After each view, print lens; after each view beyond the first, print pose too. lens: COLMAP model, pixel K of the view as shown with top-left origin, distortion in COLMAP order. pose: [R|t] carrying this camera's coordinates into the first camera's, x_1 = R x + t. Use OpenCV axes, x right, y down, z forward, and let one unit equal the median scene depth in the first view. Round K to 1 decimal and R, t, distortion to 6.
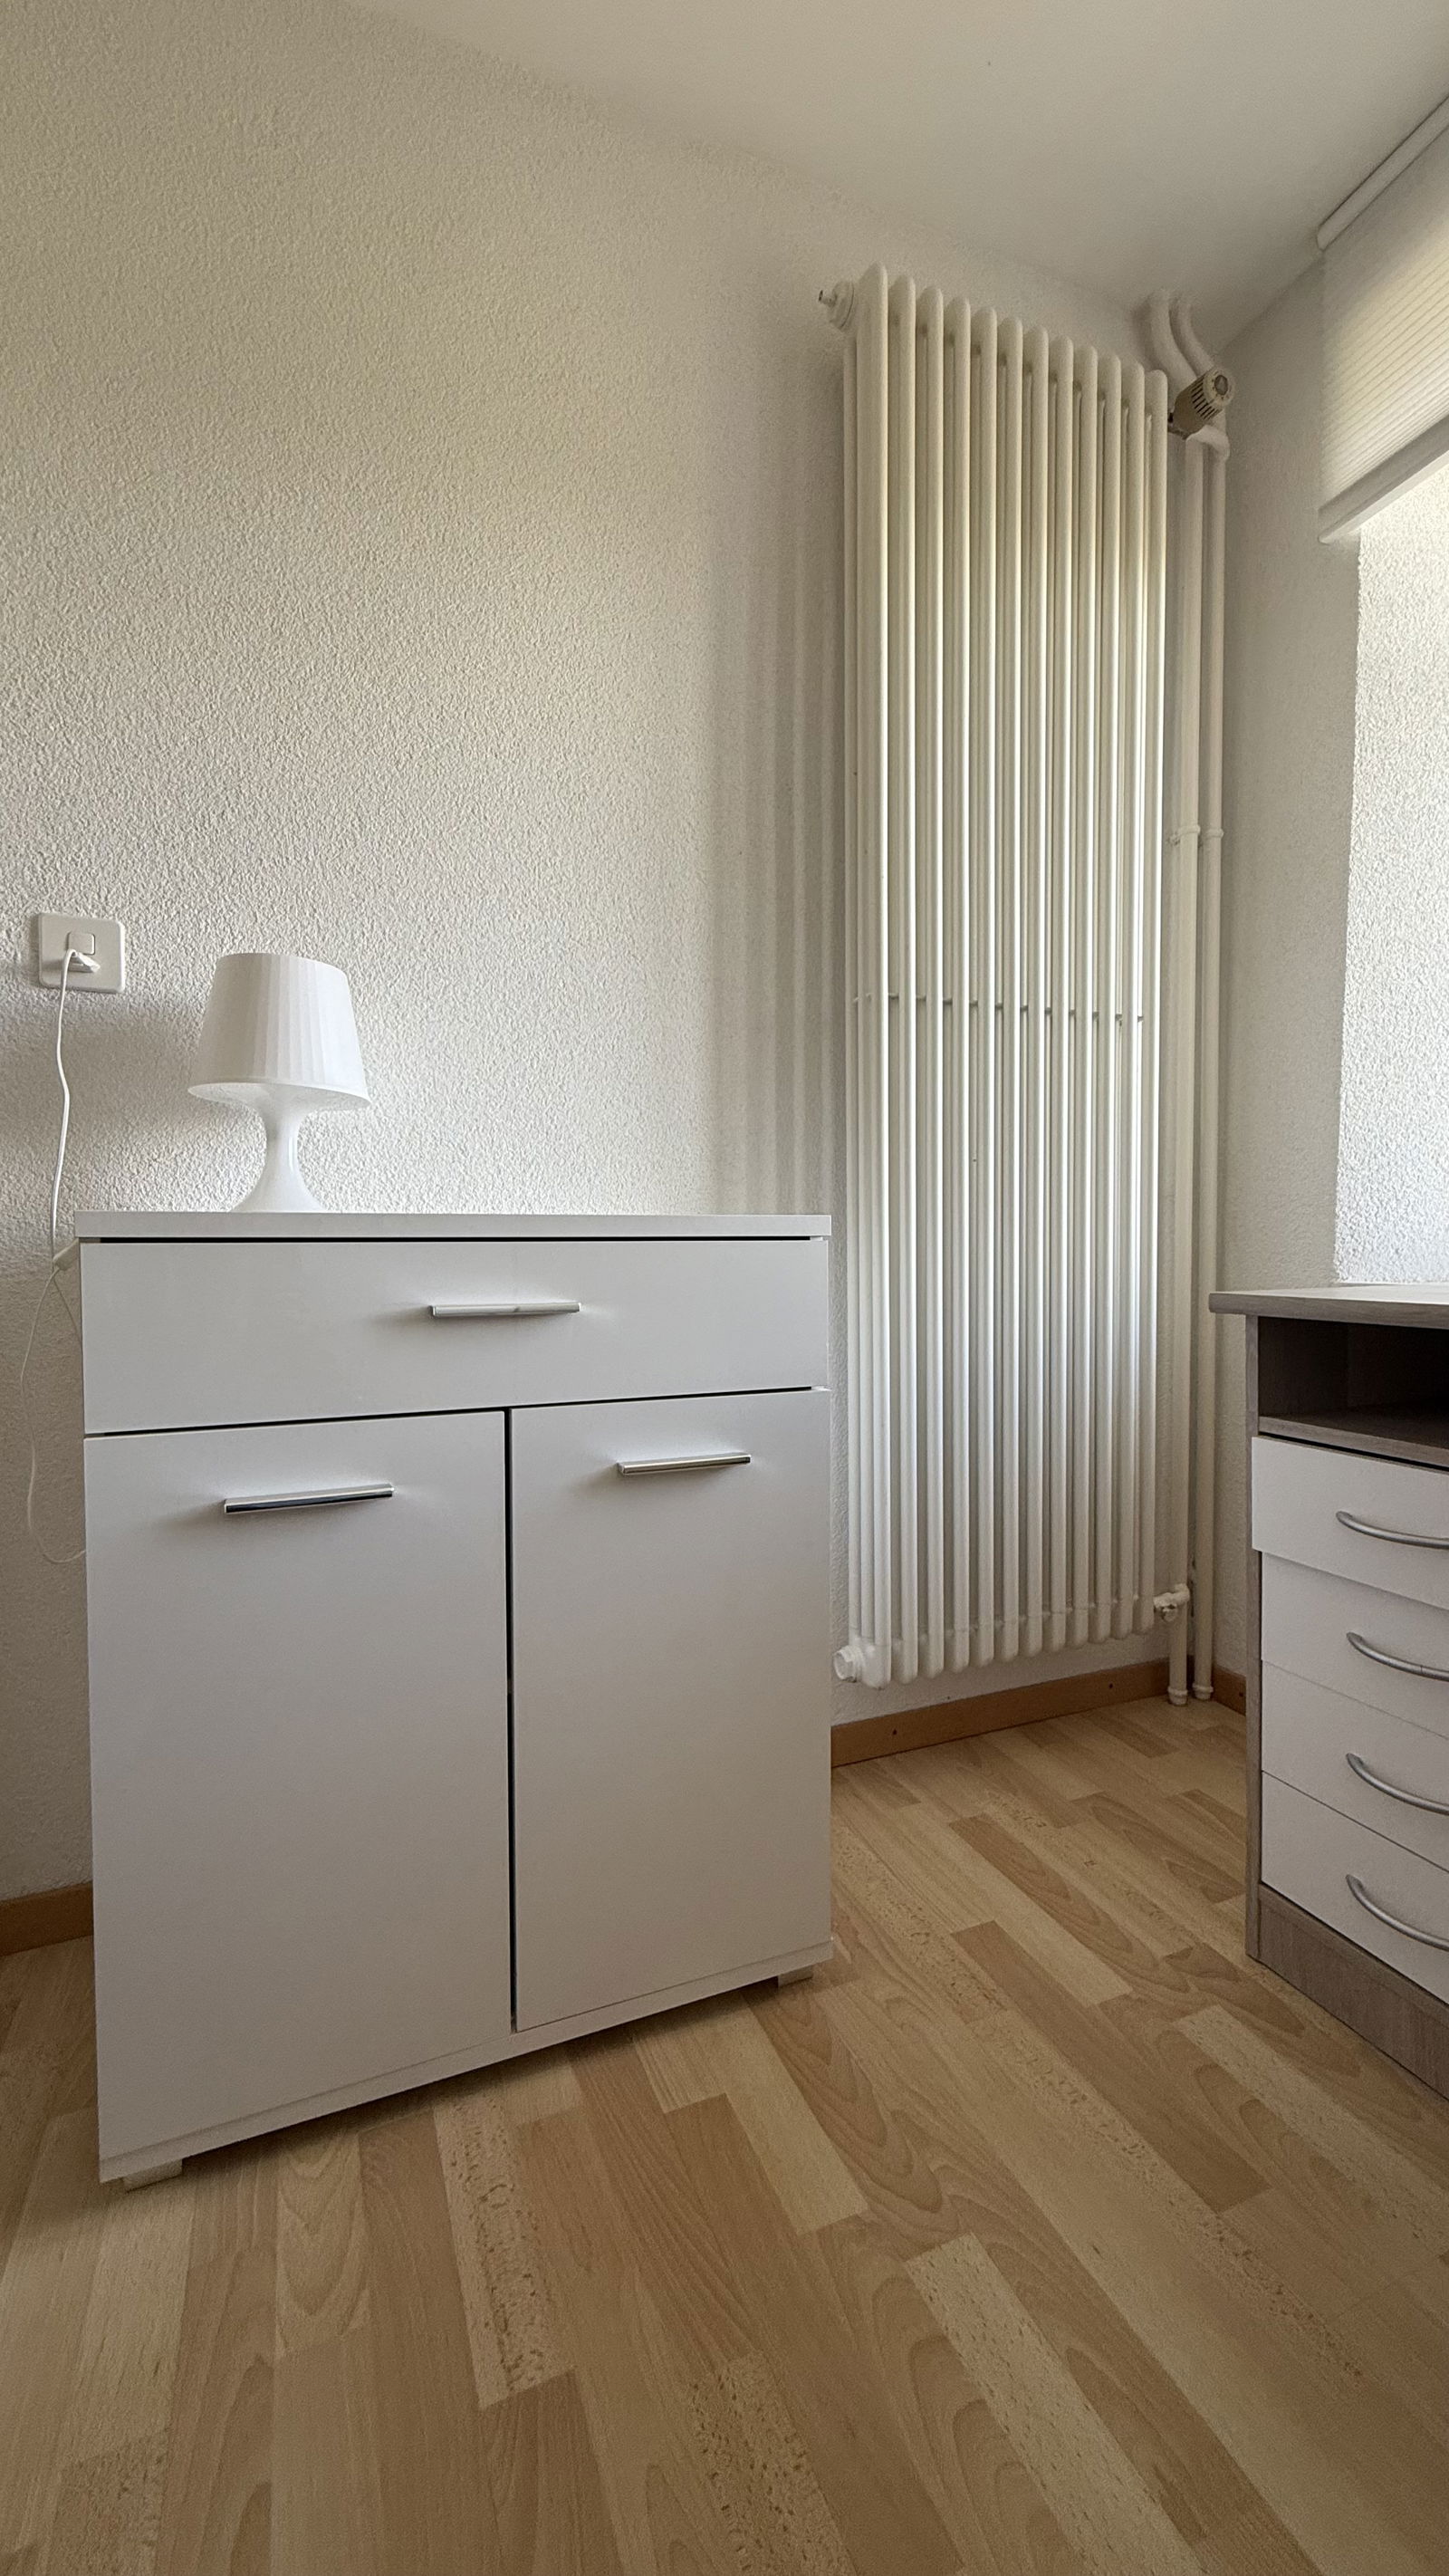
lens RADIAL K [[1022.9, 0, 727.5], [0, 1022.9, 1285.0], [0, 0, 1]] dist [-0.001363, 0.000073]
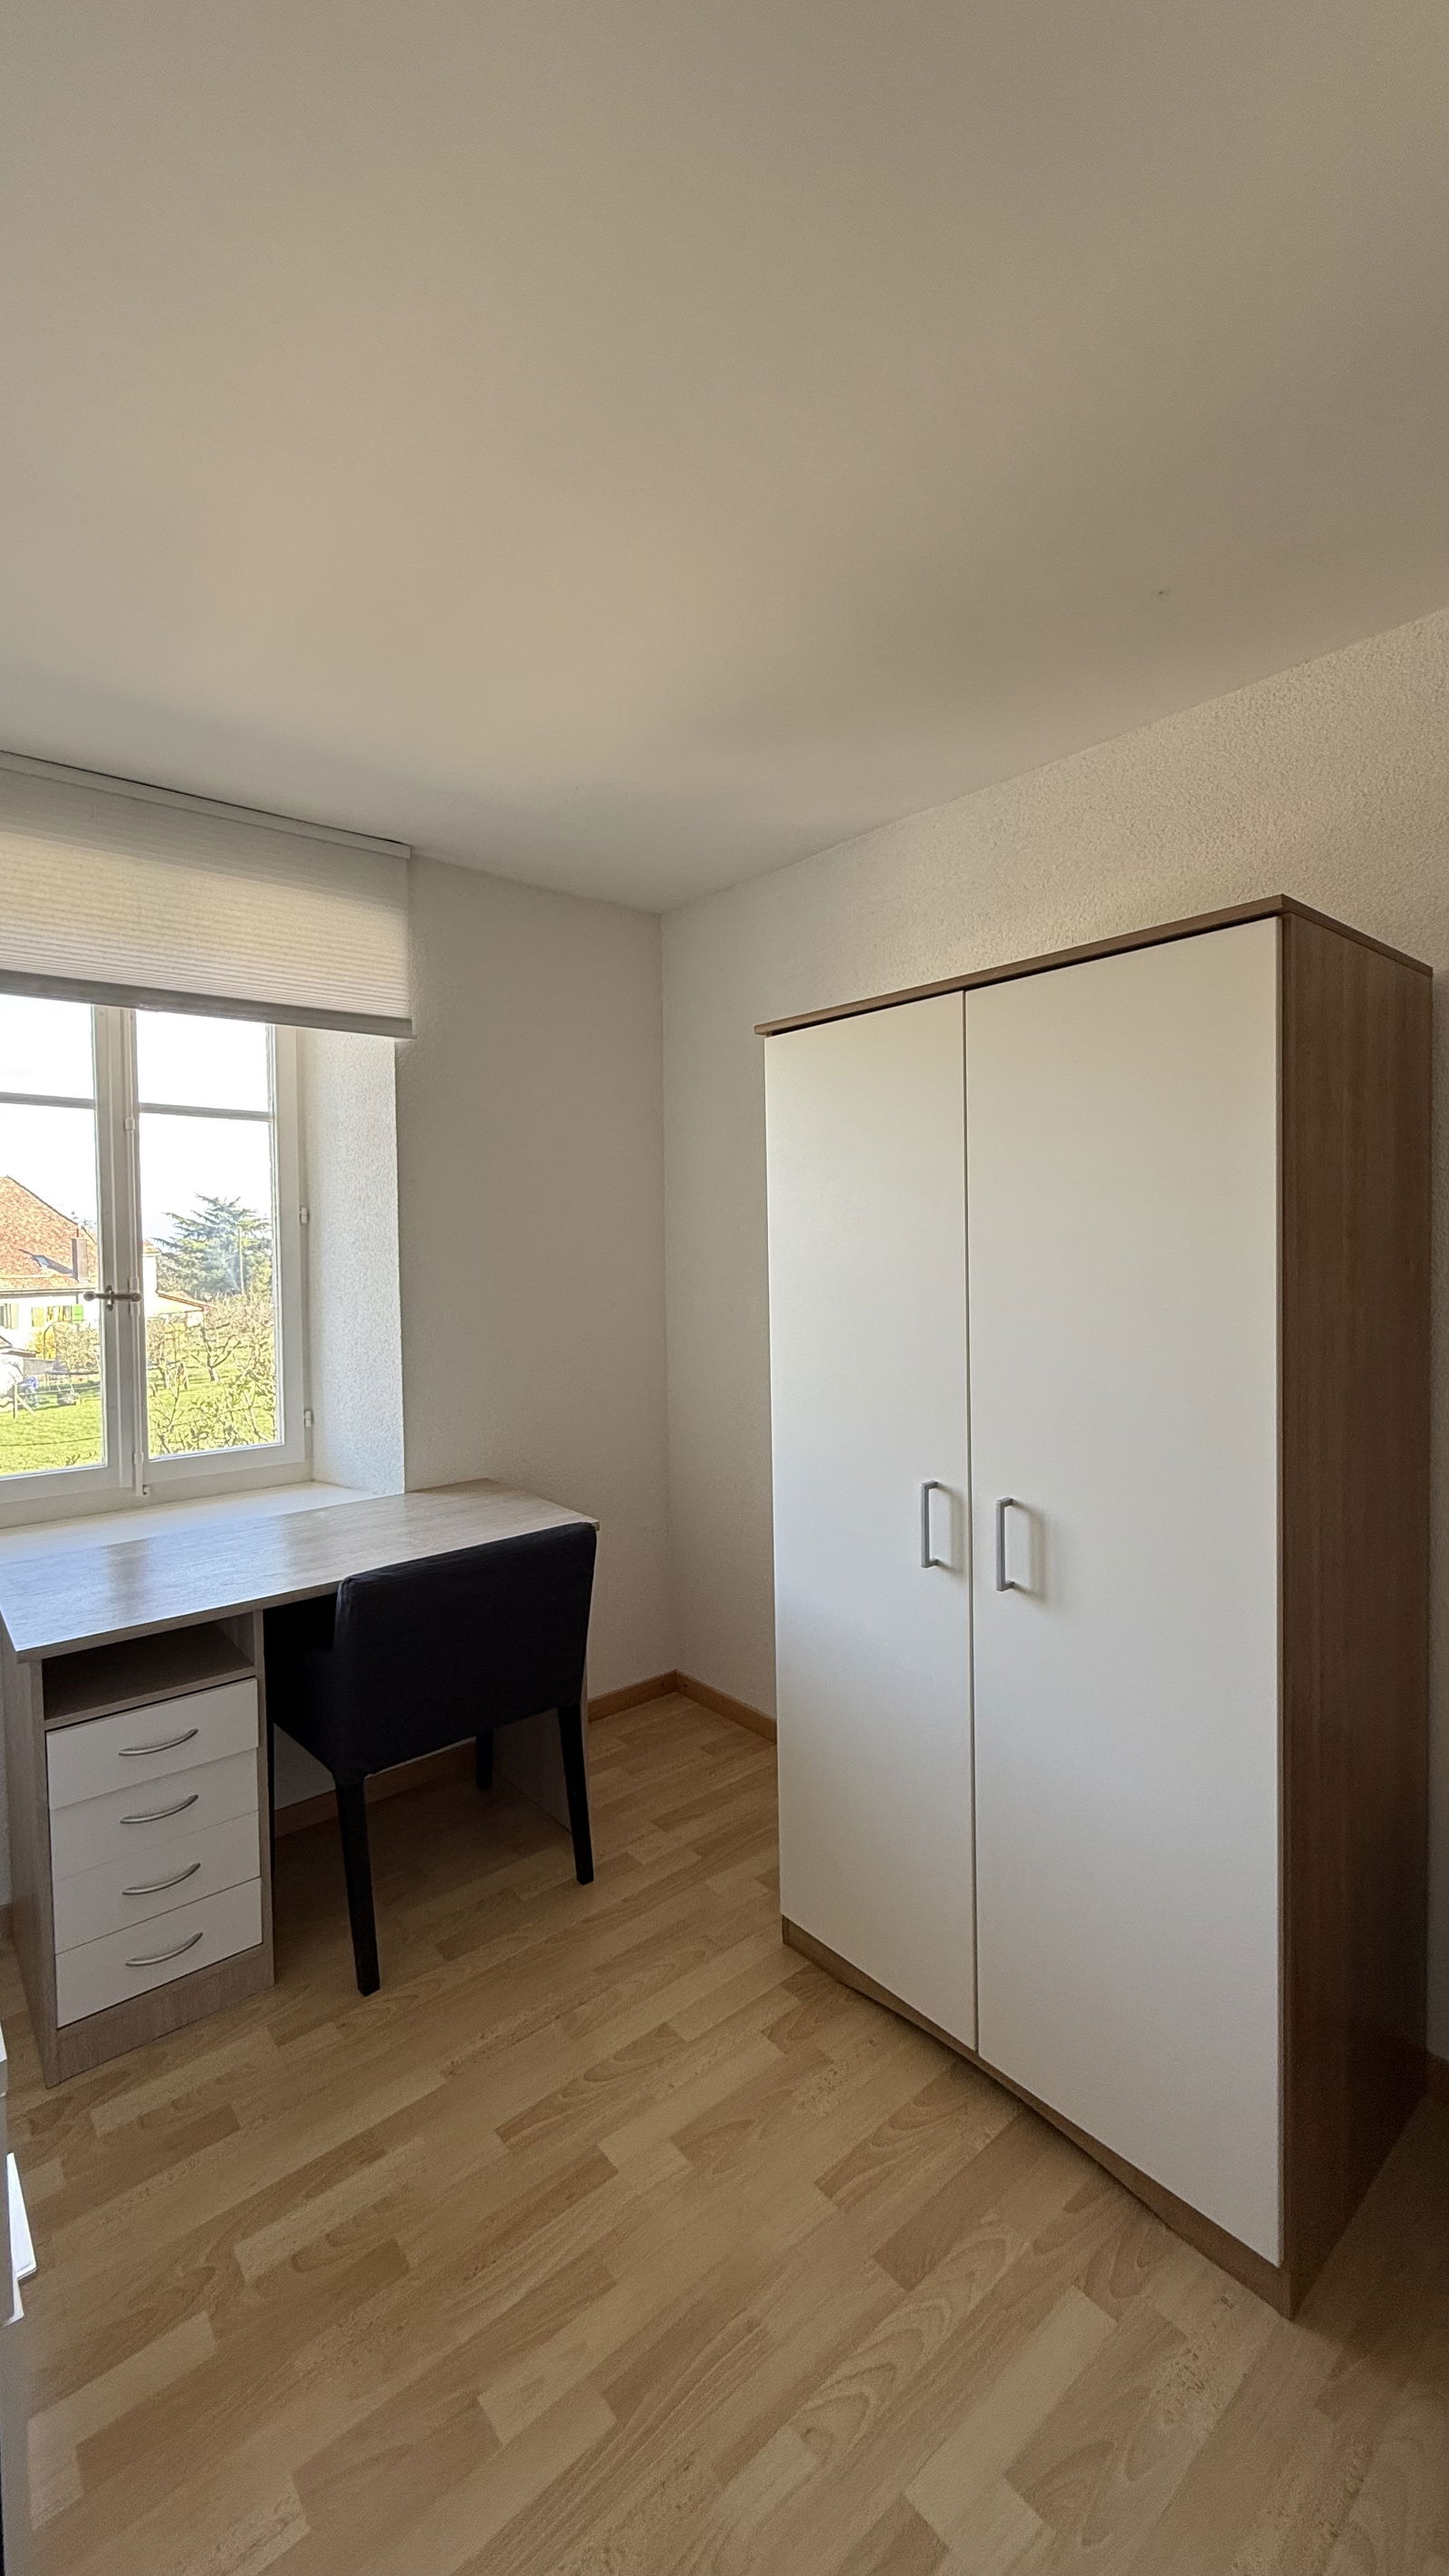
lens RADIAL K [[1022.9, 0, 724.8], [0, 1022.9, 1280.3], [0, 0, 1]] dist [-0.001363, 0.000073]
pose [[-0.308090, -0.025379, 0.951019, -1.226699], [0.044846, 0.998145, 0.041165, -0.546823], [-0.950300, 0.055332, -0.306380, 0.508262]]
